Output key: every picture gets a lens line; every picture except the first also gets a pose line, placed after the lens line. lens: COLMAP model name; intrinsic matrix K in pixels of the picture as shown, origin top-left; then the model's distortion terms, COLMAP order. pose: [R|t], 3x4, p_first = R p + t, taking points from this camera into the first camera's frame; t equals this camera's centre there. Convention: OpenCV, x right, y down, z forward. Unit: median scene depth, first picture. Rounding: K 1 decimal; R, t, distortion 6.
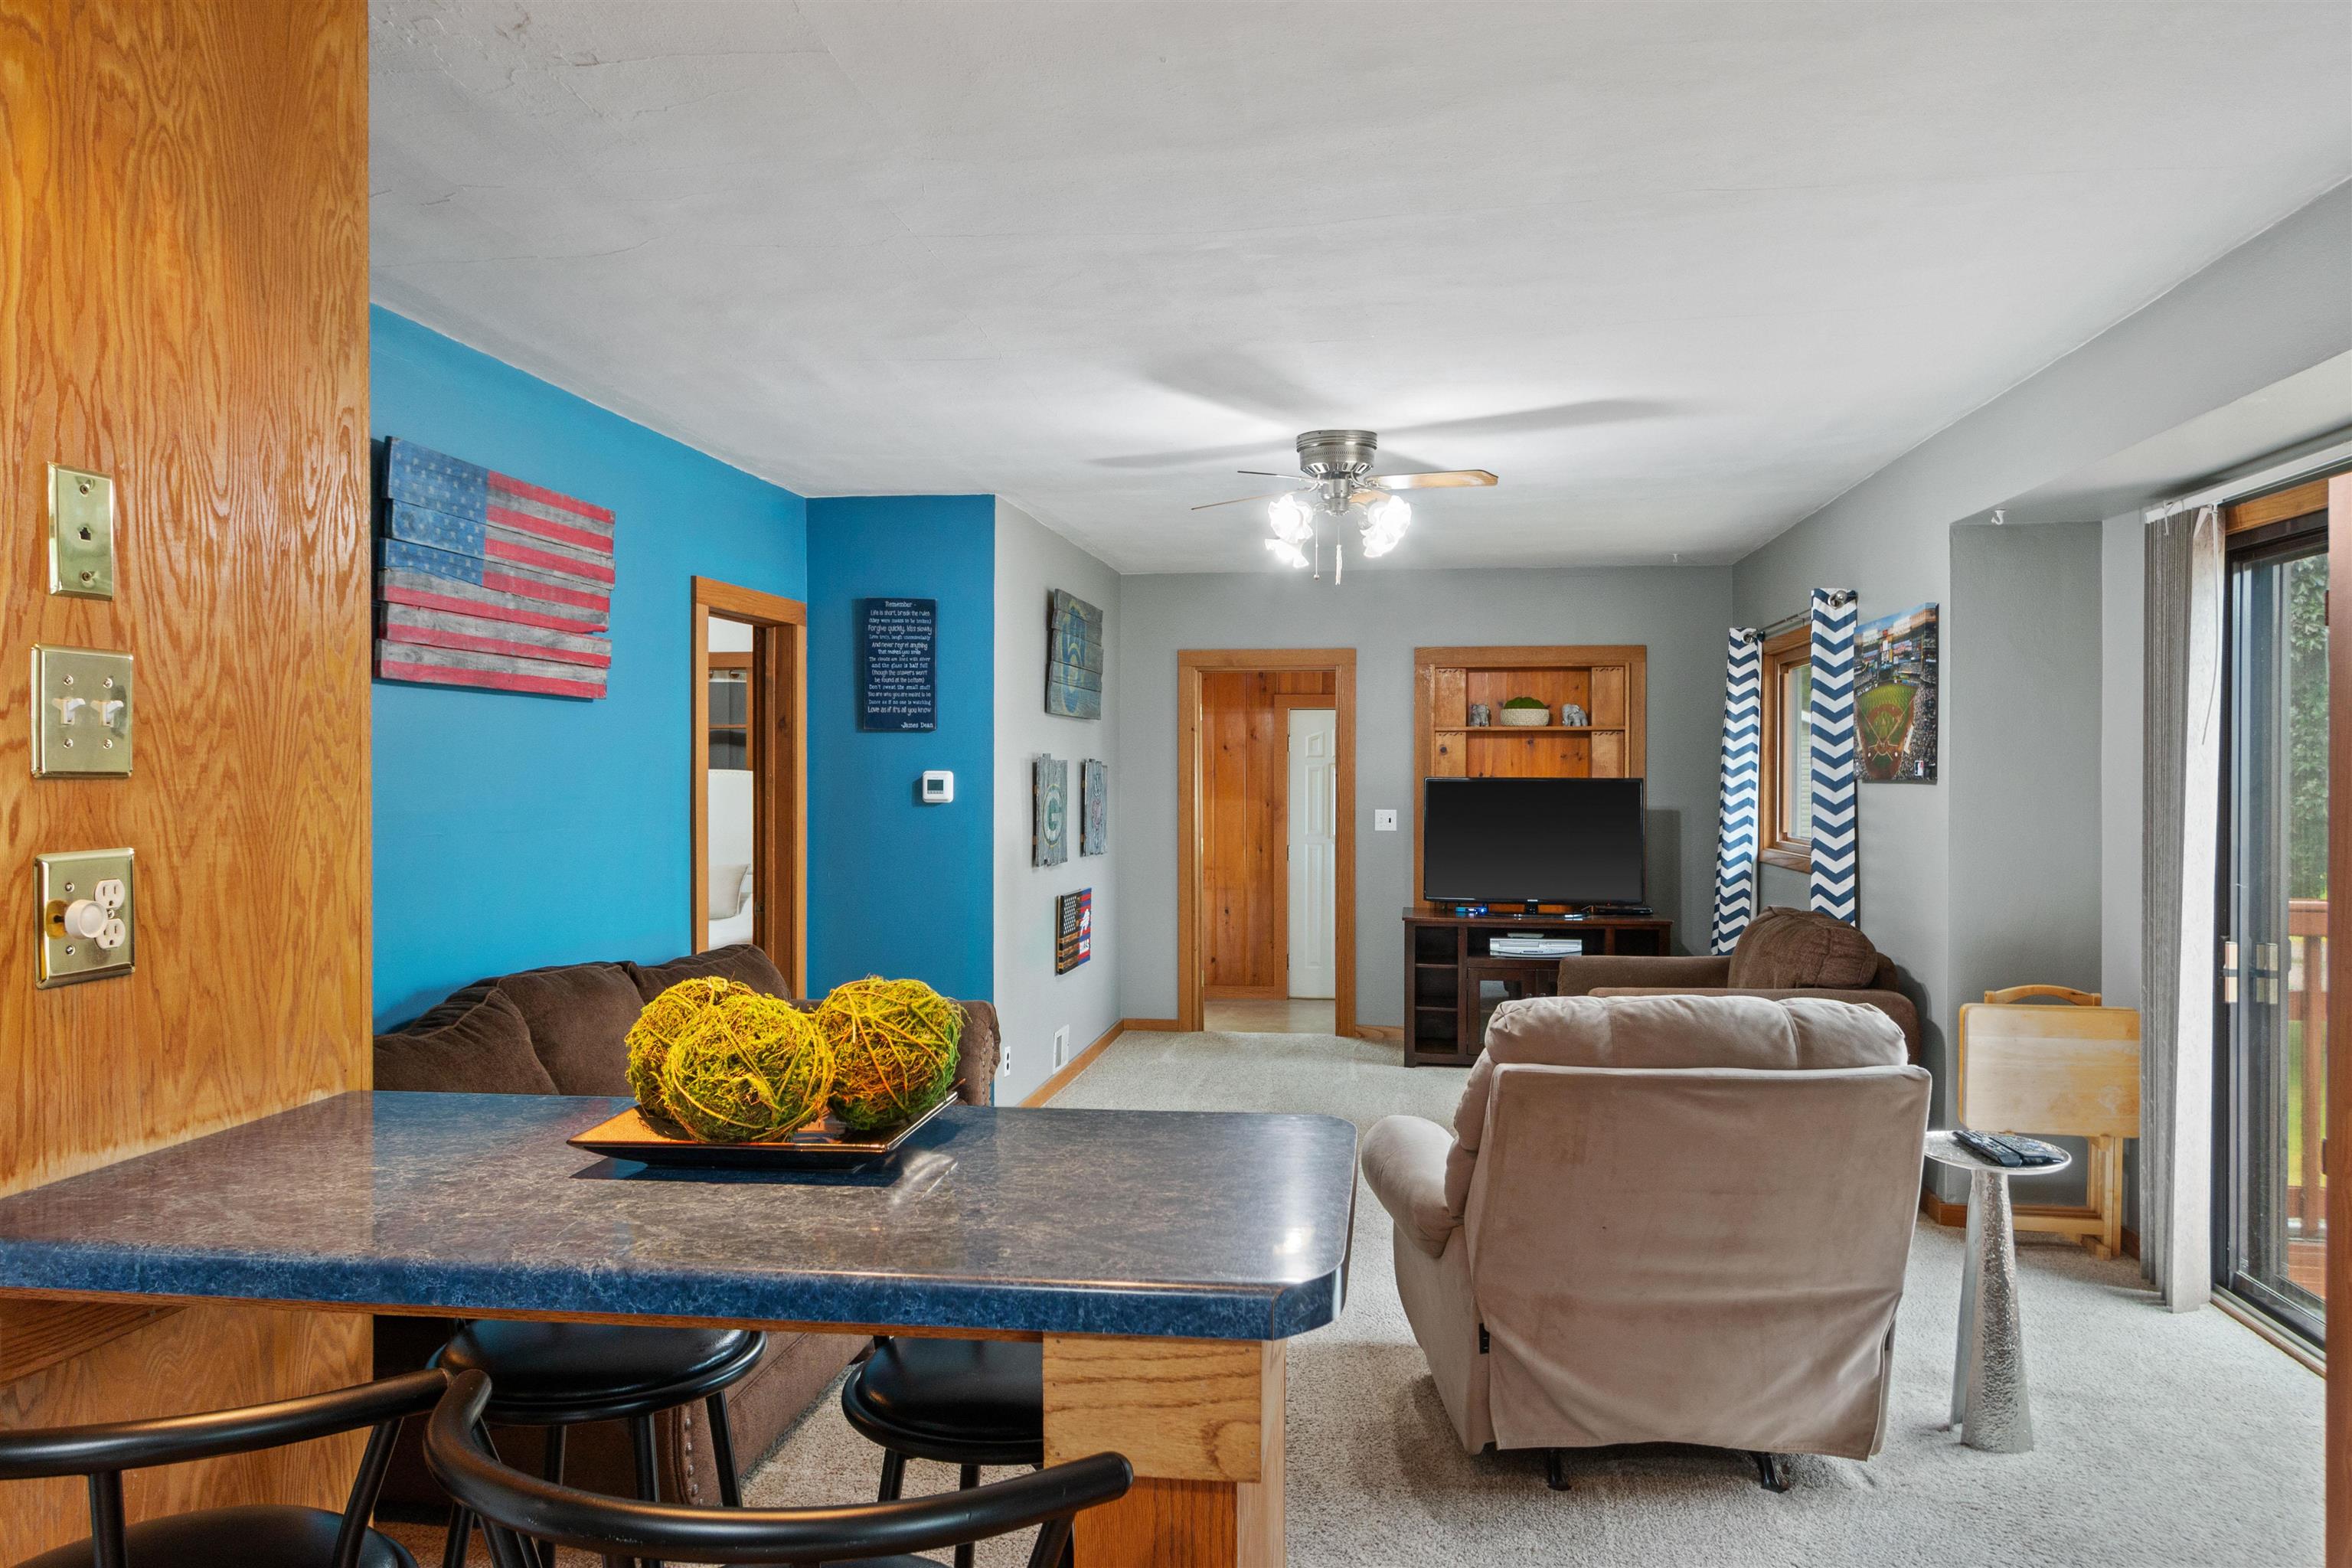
lens RADIAL K [[1587.2, 0, 1175.4], [0, 1587.2, 776.5], [0, 0, 1]] dist [0.001963, 0.001777]
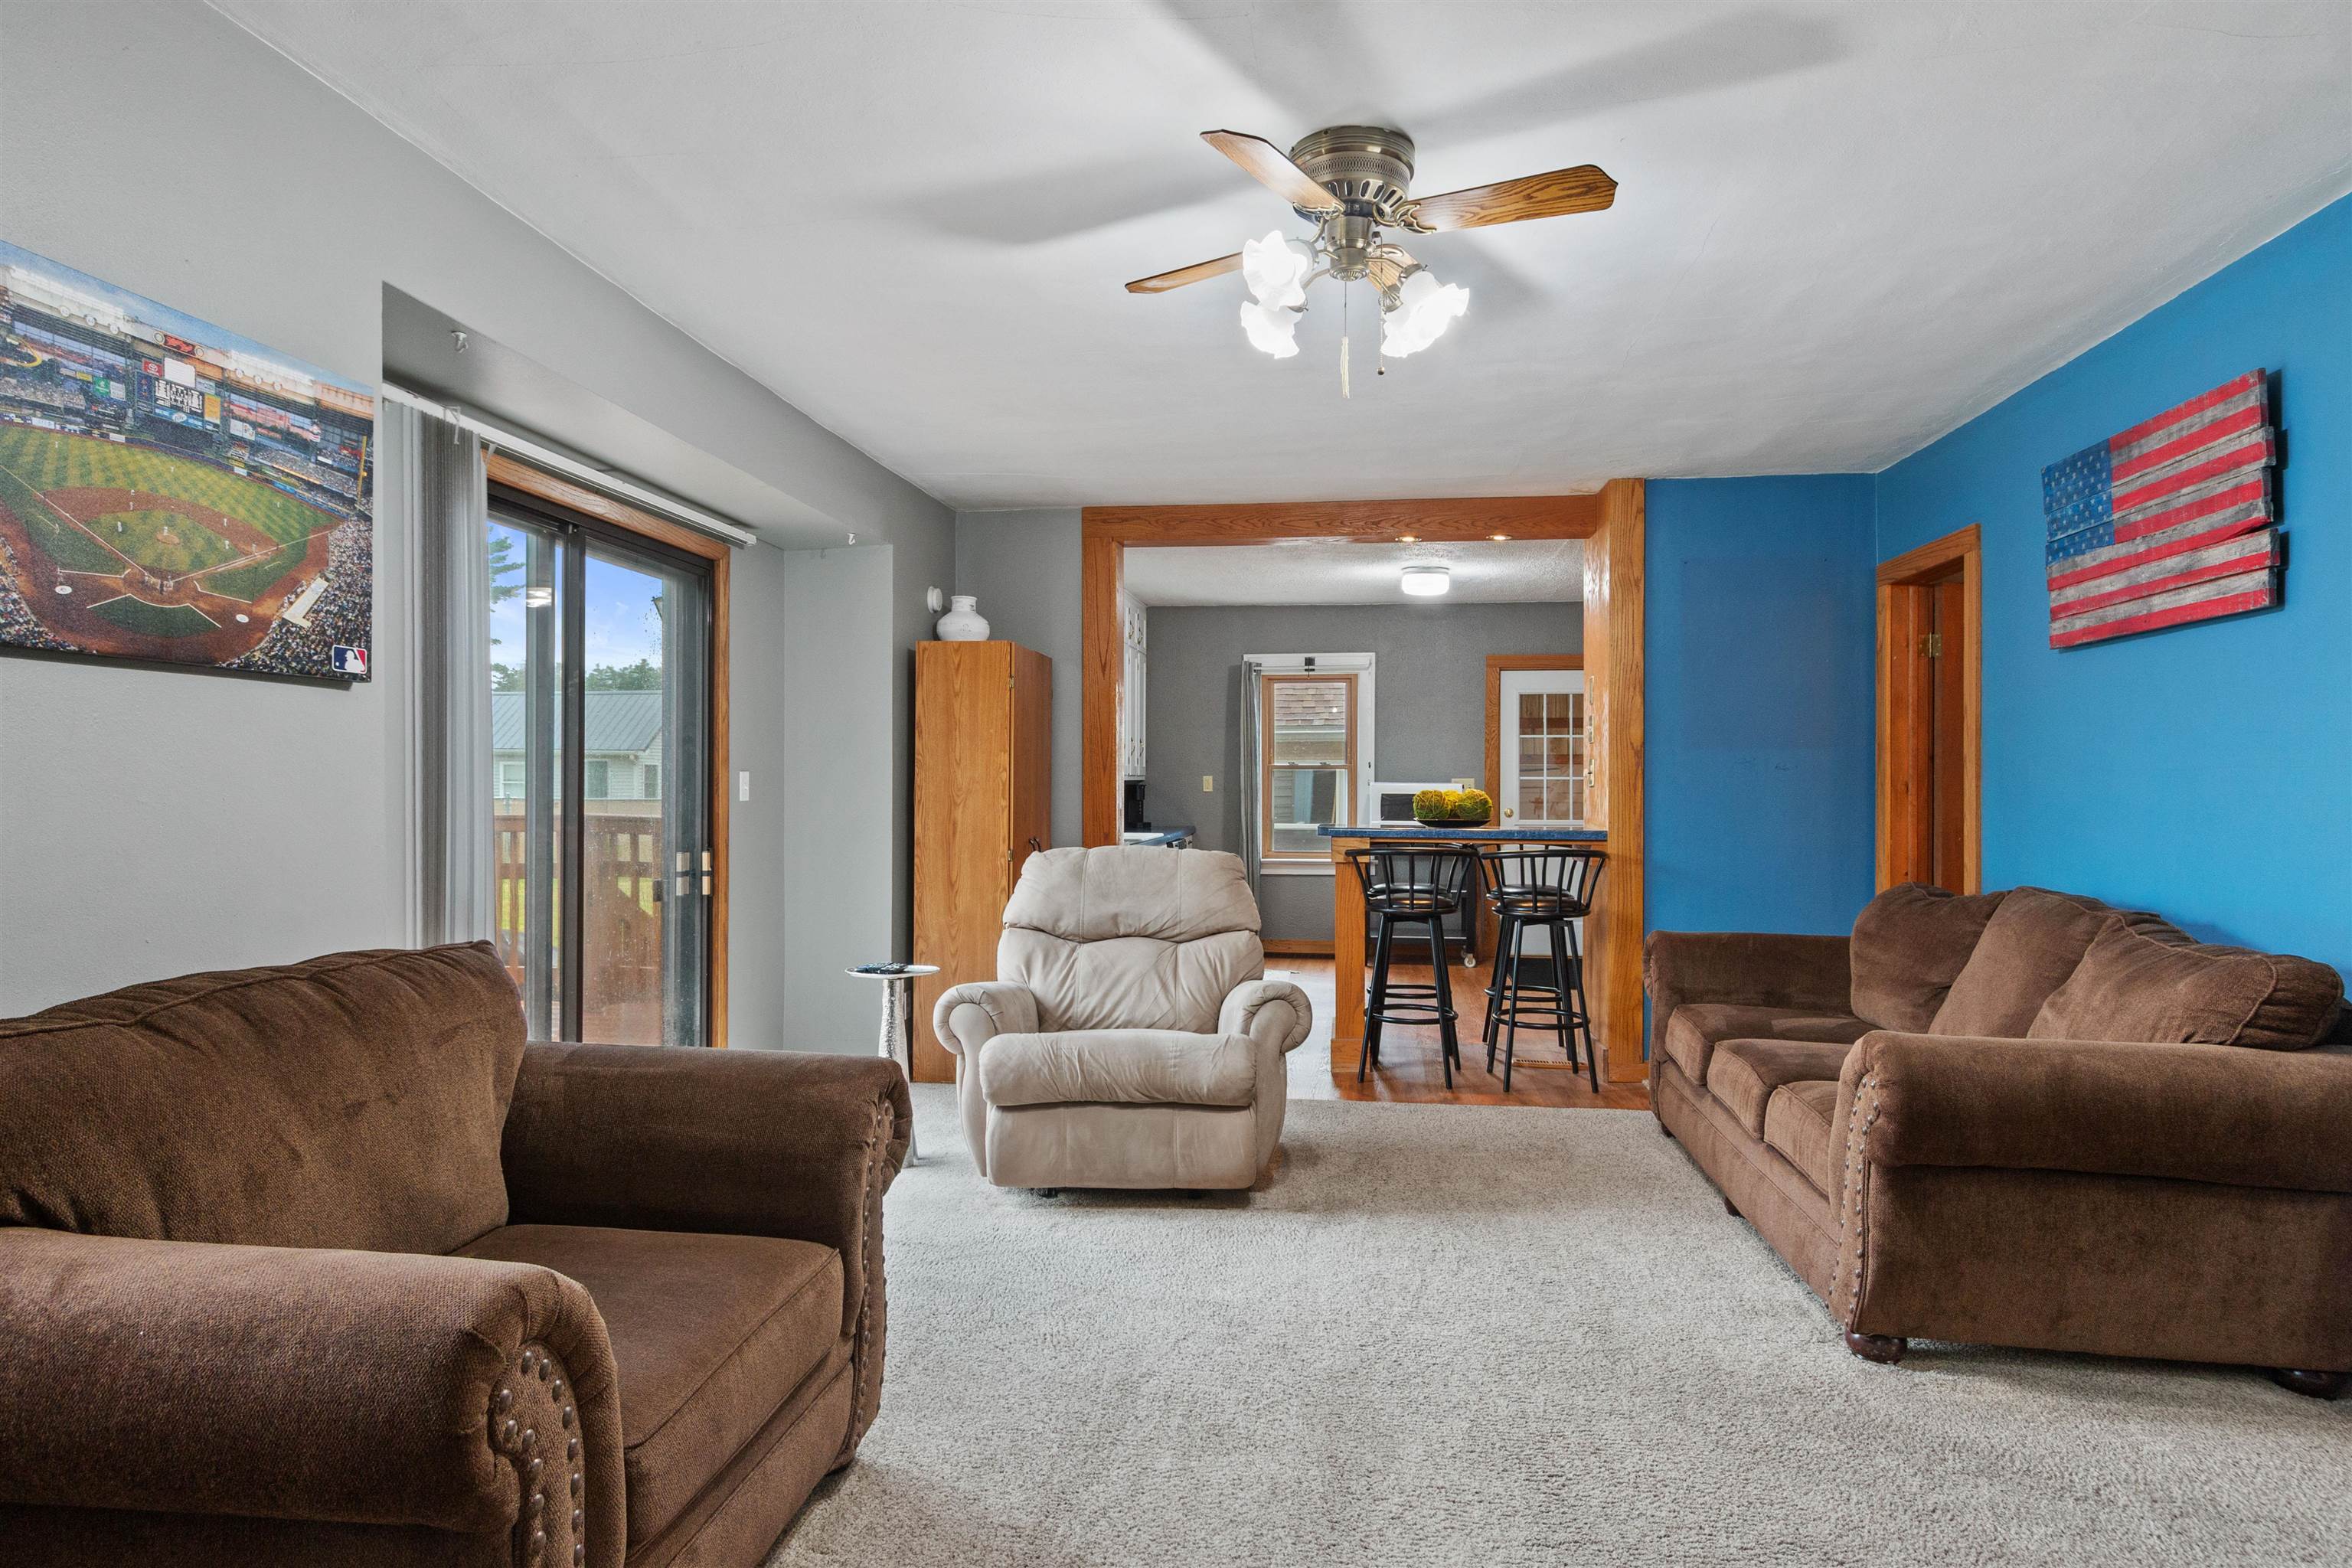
lens RADIAL K [[1388.1, 0, 1176.0], [0, 1388.1, 784.0], [0, 0, 1]] dist [0.001566, 0.000119]
pose [[-0.999927, -0.005731, -0.010593, 0.147241], [-0.005725, 0.999983, -0.000569, 0.033519], [0.010596, -0.000508, -0.999944, 1.298771]]
